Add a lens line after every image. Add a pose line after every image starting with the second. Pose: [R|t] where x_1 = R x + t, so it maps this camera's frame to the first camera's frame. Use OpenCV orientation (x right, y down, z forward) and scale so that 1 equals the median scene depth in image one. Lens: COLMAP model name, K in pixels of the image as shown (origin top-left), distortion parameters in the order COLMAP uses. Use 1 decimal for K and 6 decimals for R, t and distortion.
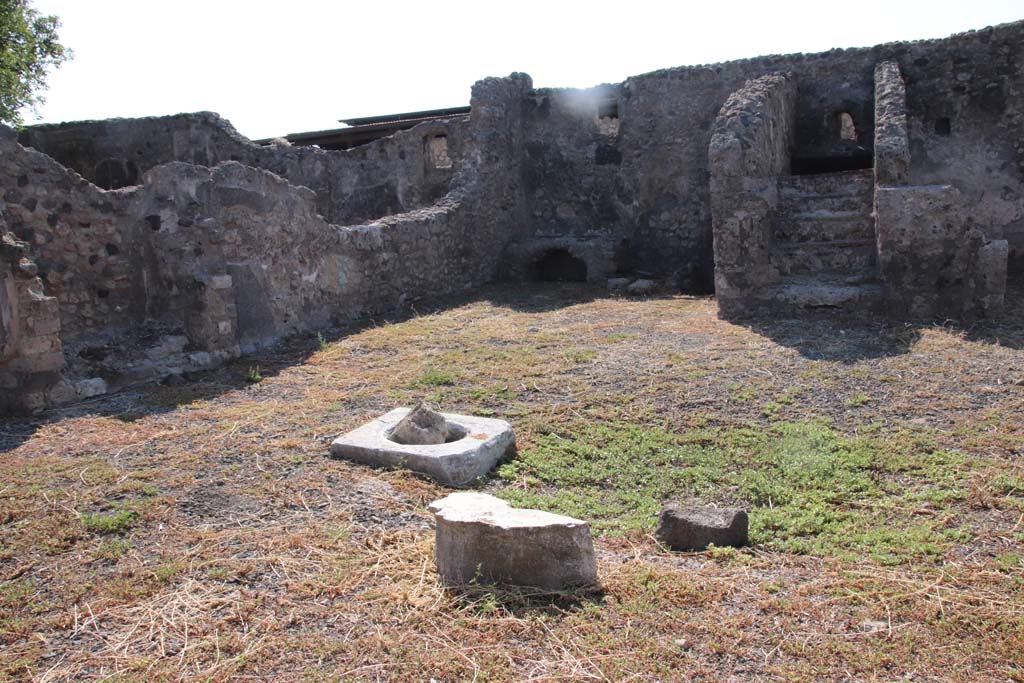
lens RADIAL K [[863.9, 0, 508.4], [0, 863.9, 343.3], [0, 0, 1]] dist [-0.080909, 0.061881]
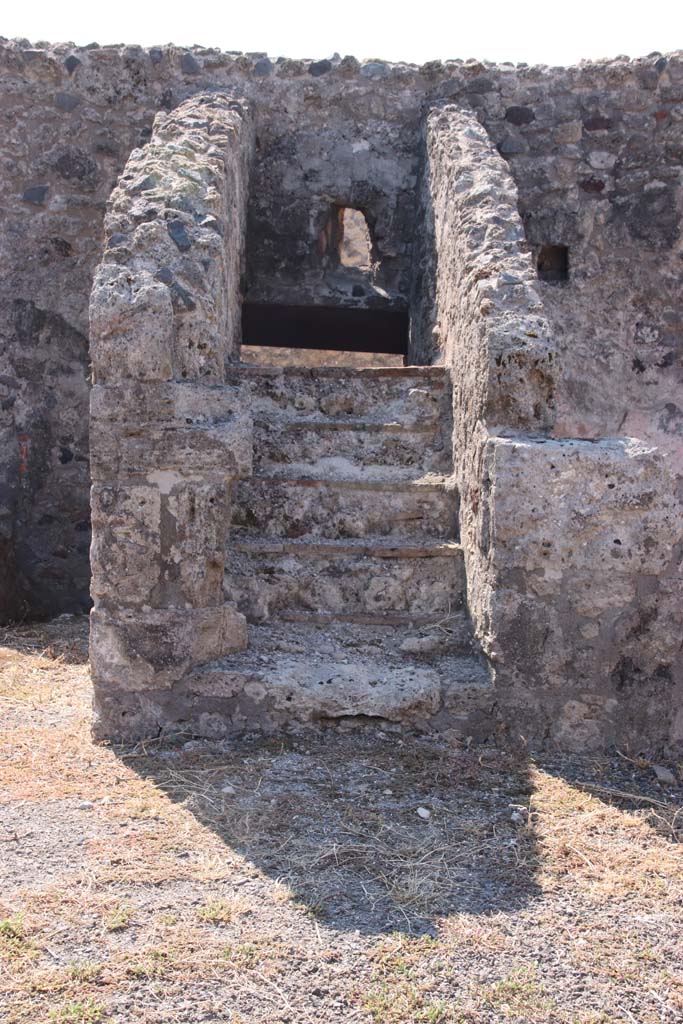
lens RADIAL K [[1679.3, 0, 336.8], [0, 1679.3, 517.4], [0, 0, 1]] dist [0.305819, 0.000000]
pose [[0.898874, 0.031478, 0.437075, 0.007510], [-0.021452, 0.999382, -0.027858, -0.107992], [-0.437682, 0.015665, 0.898993, 0.266940]]
